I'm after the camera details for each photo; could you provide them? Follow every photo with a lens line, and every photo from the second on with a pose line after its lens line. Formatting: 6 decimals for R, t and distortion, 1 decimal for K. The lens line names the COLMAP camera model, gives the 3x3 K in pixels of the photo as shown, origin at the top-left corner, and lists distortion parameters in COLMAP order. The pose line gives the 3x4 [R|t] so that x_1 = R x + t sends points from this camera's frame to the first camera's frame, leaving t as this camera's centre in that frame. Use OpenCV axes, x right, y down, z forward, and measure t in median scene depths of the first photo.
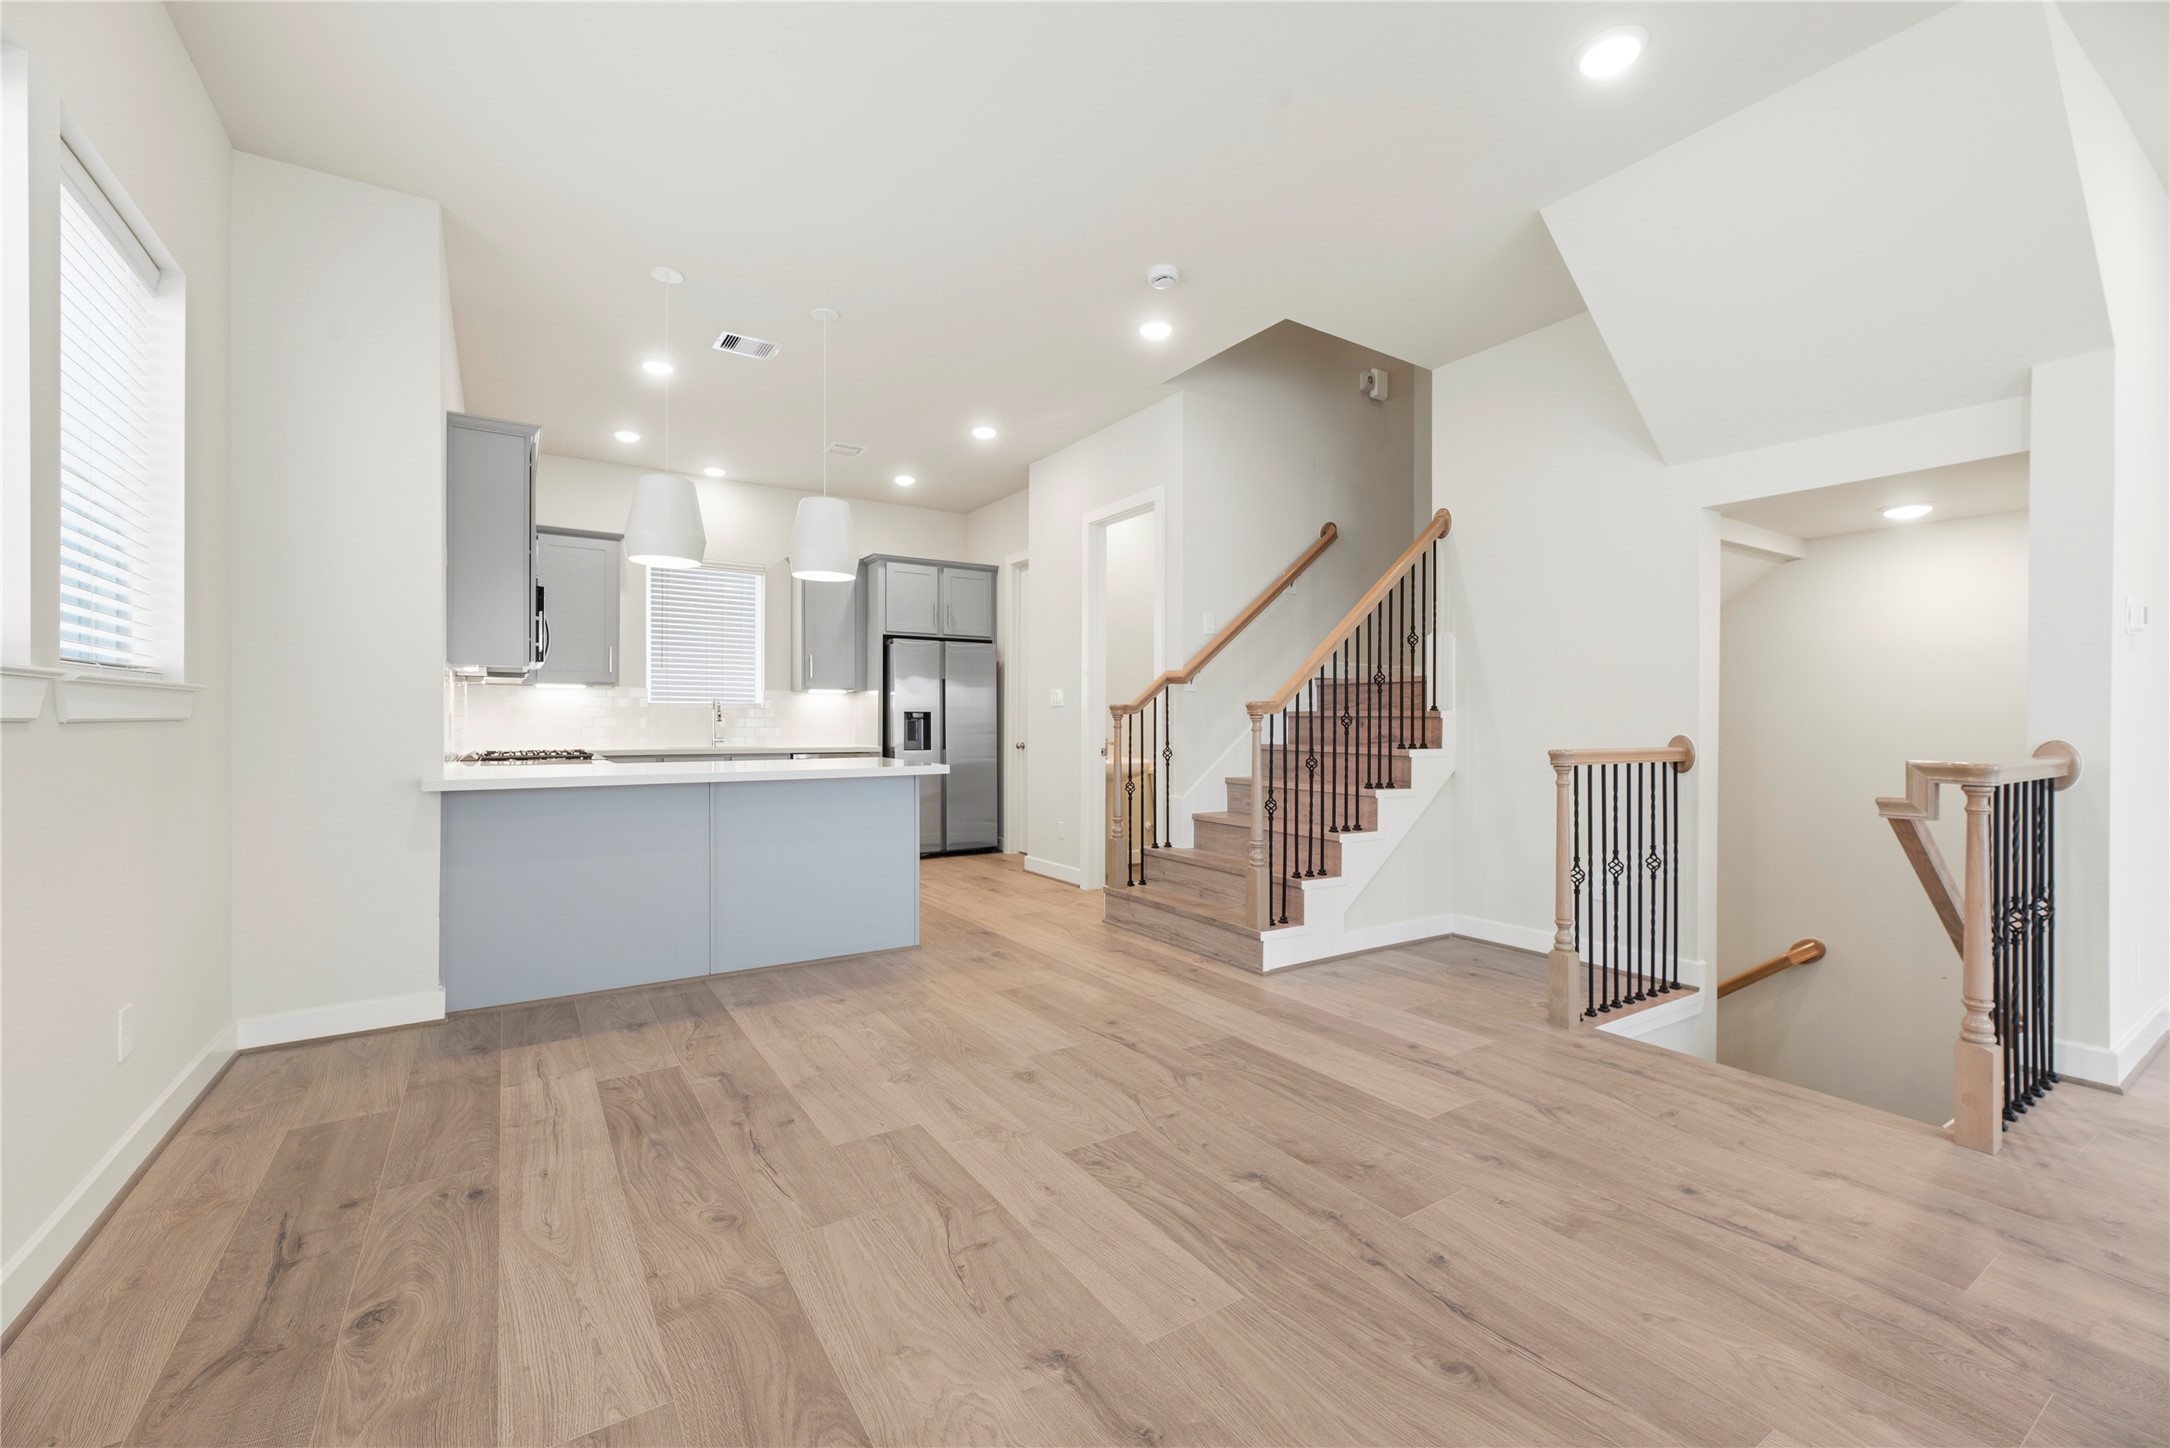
lens RADIAL K [[880.6, 0, 1083.1], [0, 880.6, 722.8], [0, 0, 1]] dist [0.002883, -0.000016]
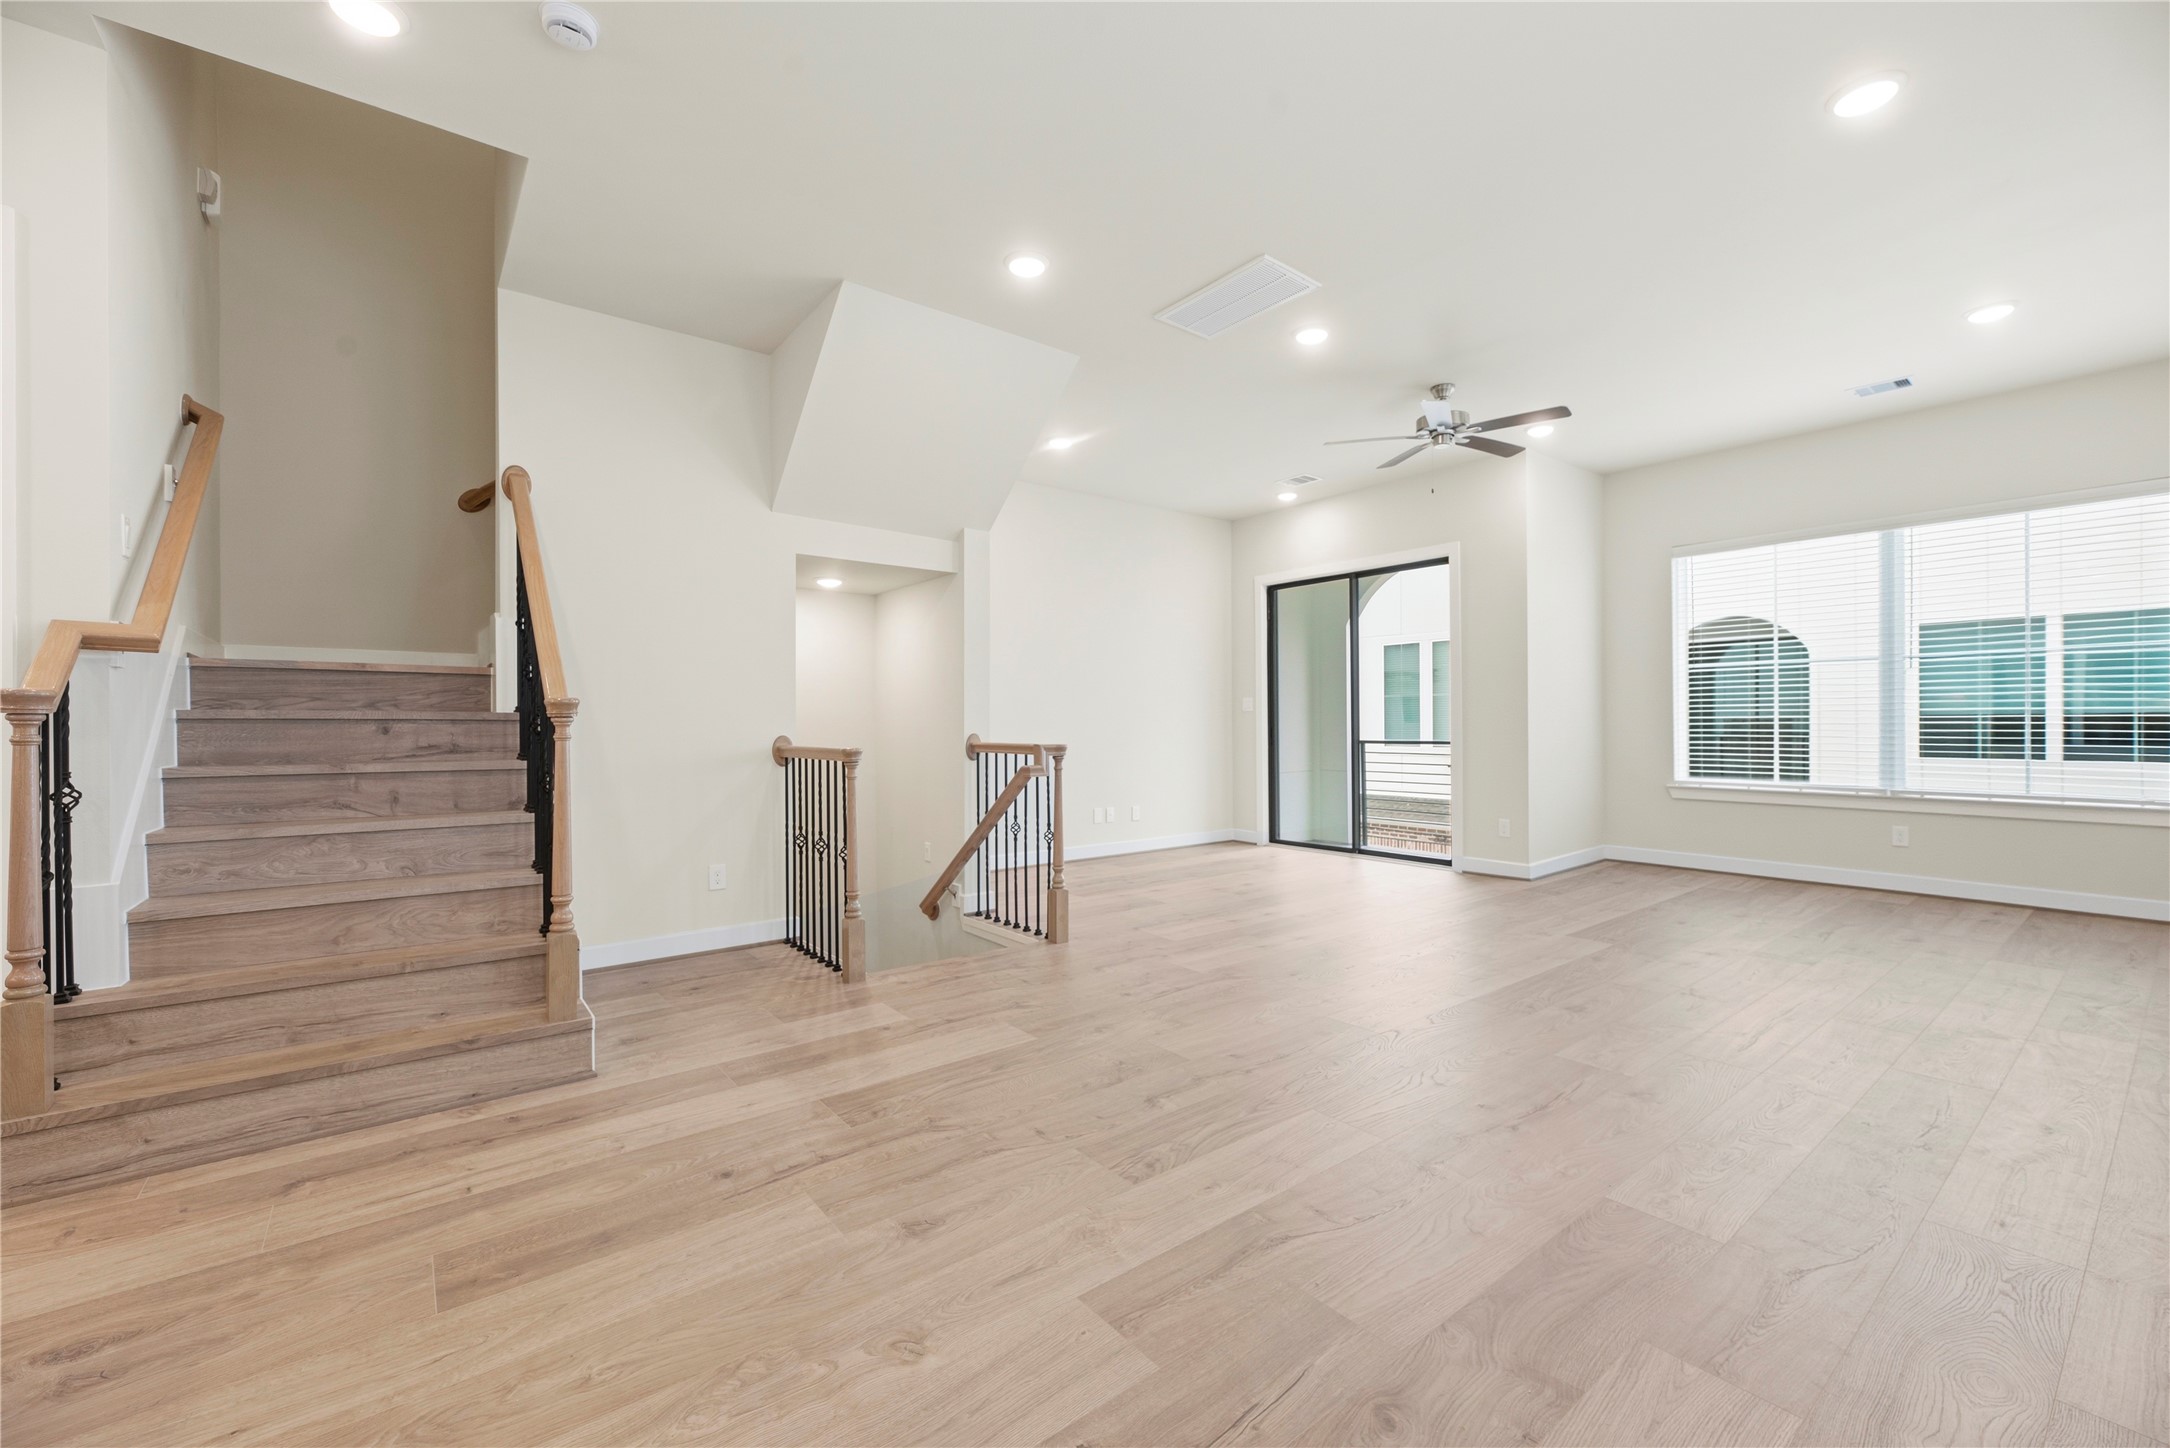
lens RADIAL K [[880.6, 0, 1091.8], [0, 880.6, 723.4], [0, 0, 1]] dist [0.002883, -0.000016]
pose [[-0.084860, -0.001308, 0.996392, -0.755000], [0.005808, 0.999981, 0.001807, -0.003883], [-0.996376, 0.005941, -0.084851, 0.888155]]
